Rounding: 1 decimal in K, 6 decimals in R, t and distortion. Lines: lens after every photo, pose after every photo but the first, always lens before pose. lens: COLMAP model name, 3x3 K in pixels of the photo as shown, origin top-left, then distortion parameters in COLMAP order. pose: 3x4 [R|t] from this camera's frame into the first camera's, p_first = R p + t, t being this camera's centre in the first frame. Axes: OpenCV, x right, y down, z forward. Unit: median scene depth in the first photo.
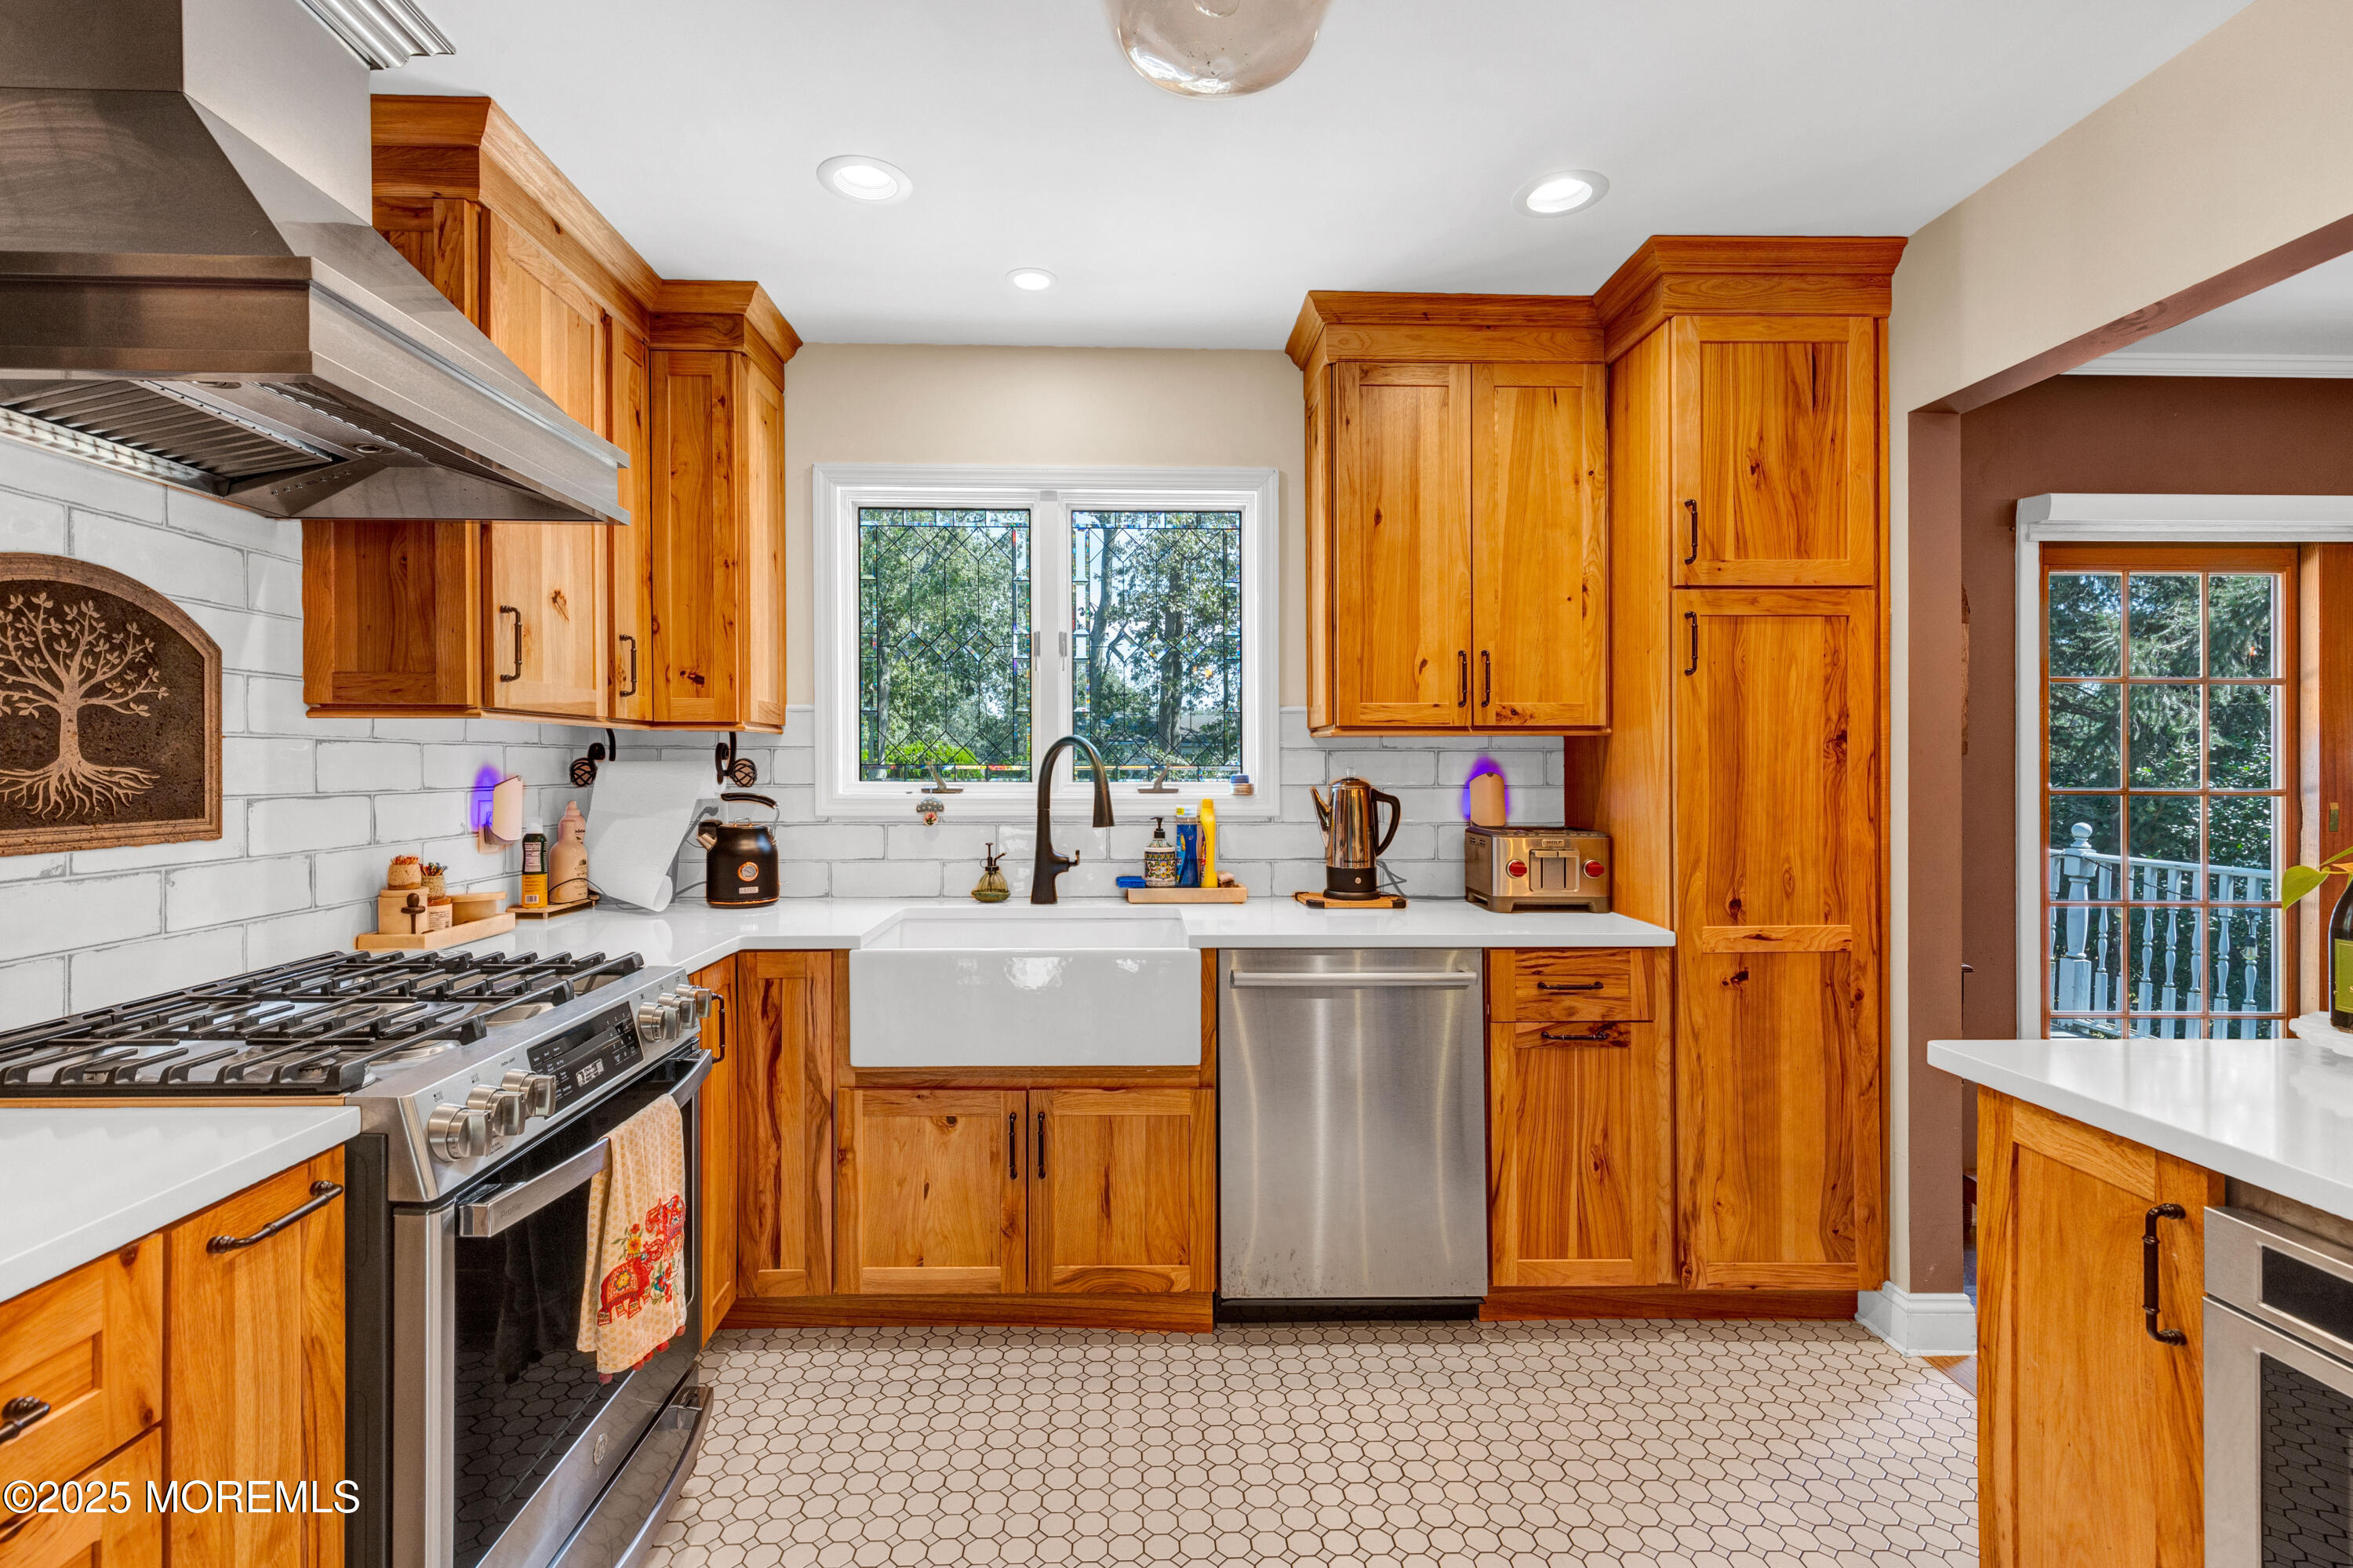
lens RADIAL K [[1074.8, 0, 1103.0], [0, 1074.8, 739.0], [0, 0, 1]] dist [0.004653, 0.000035]
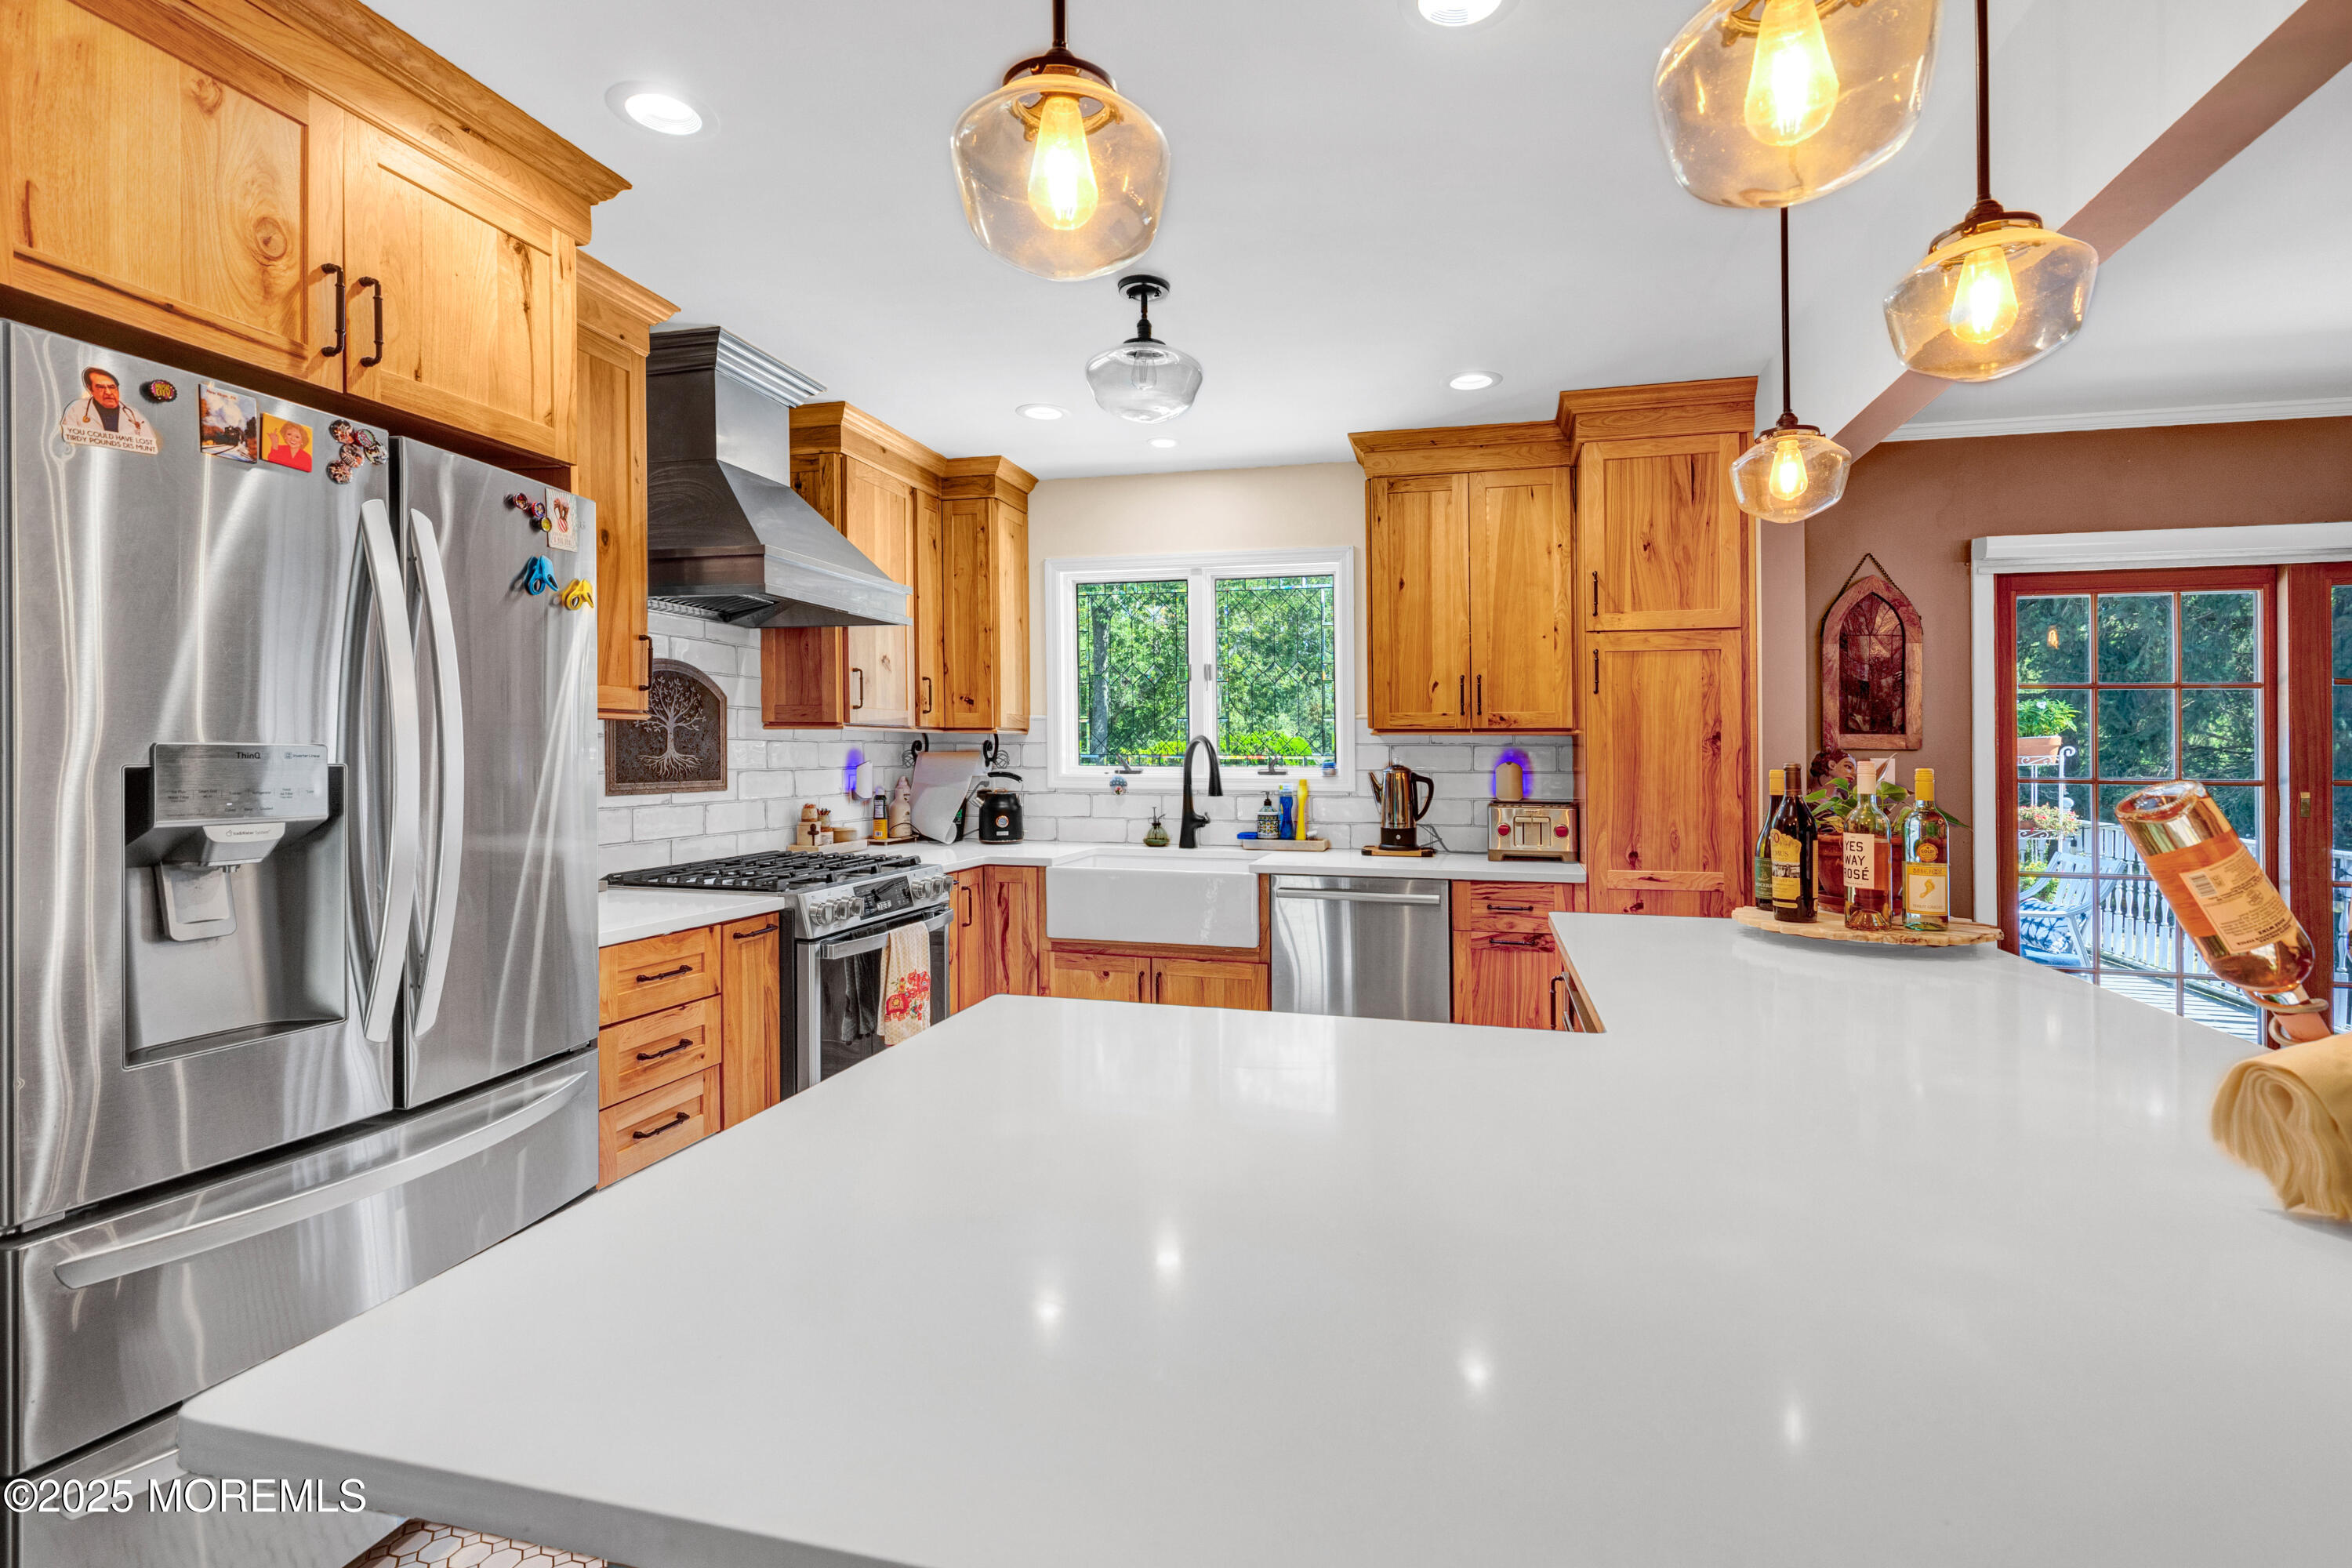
lens RADIAL K [[1074.3, 0, 1174.5], [0, 1074.3, 736.3], [0, 0, 1]] dist [0.004653, 0.000035]
pose [[0.964177, -0.001162, -0.265258, 0.381527], [0.003131, 0.999971, 0.007000, -0.014632], [0.265242, -0.007580, 0.964152, -0.523121]]
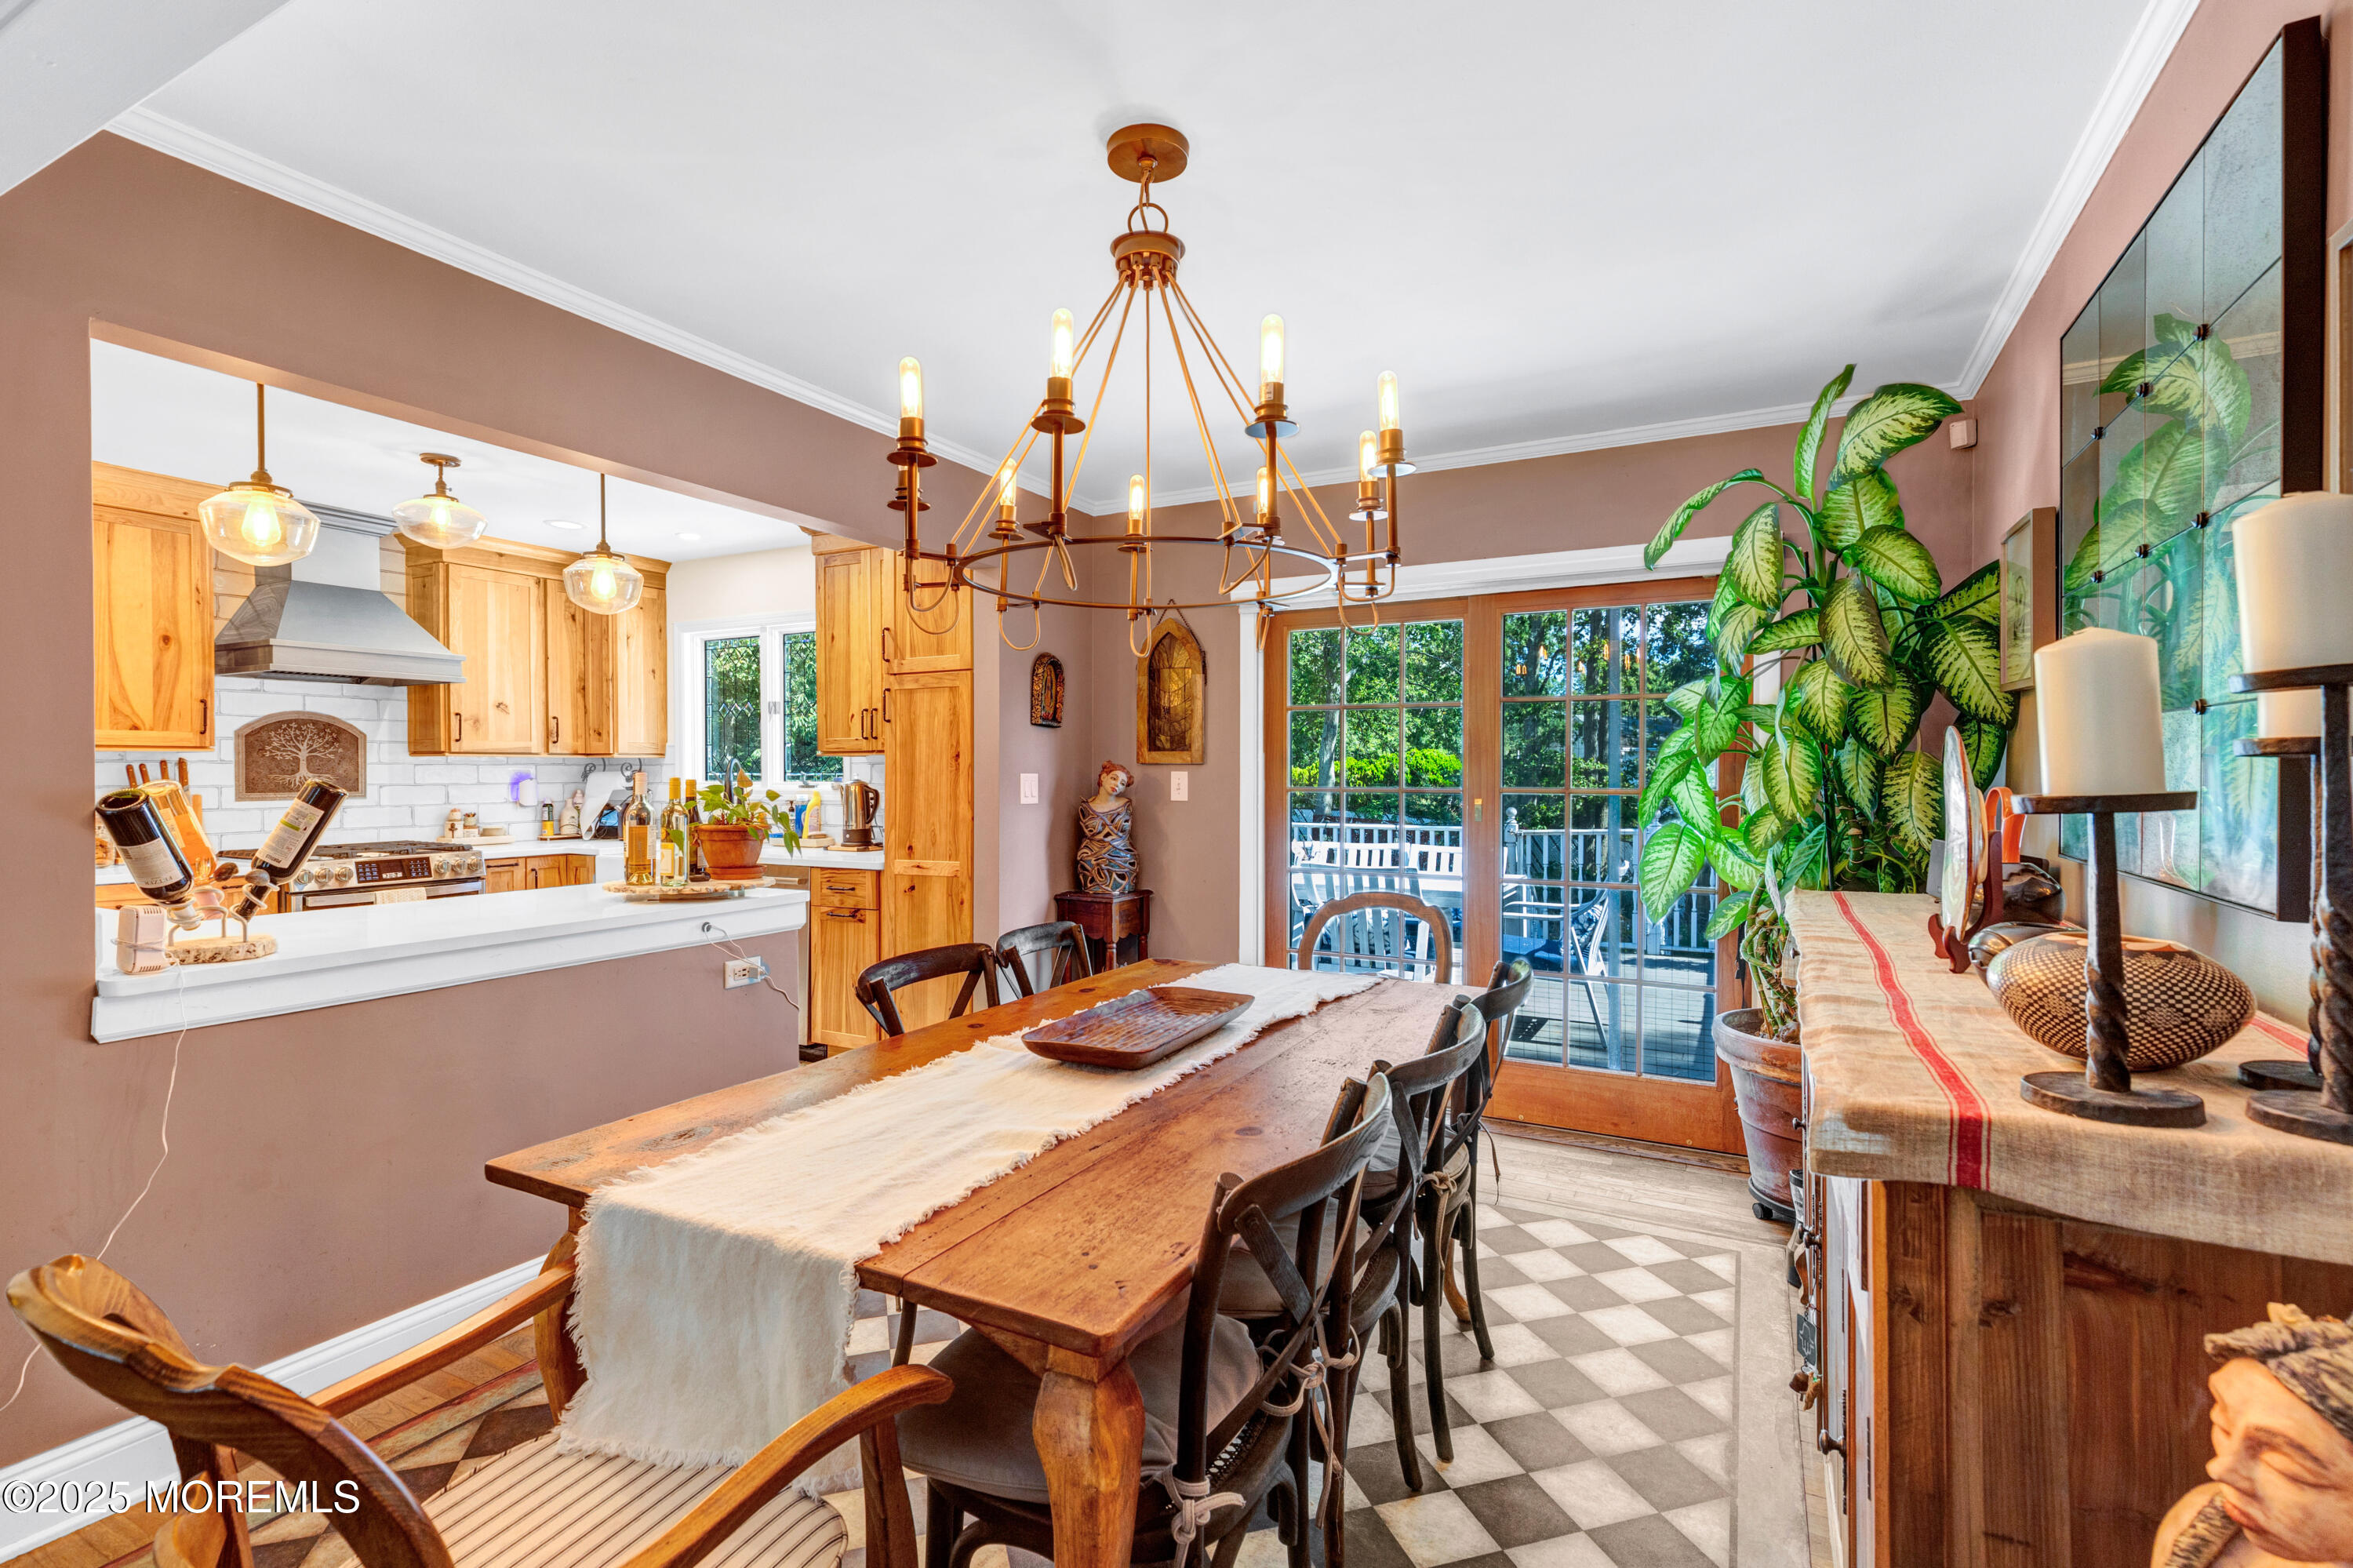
lens RADIAL K [[1074.8, 0, 1185.0], [0, 1074.8, 762.1], [0, 0, 1]] dist [0.004653, 0.000035]
pose [[0.874110, -0.007921, -0.485664, 1.873068], [0.014574, 0.999845, 0.009924, -0.003343], [0.485510, -0.015753, 0.874089, -0.358816]]
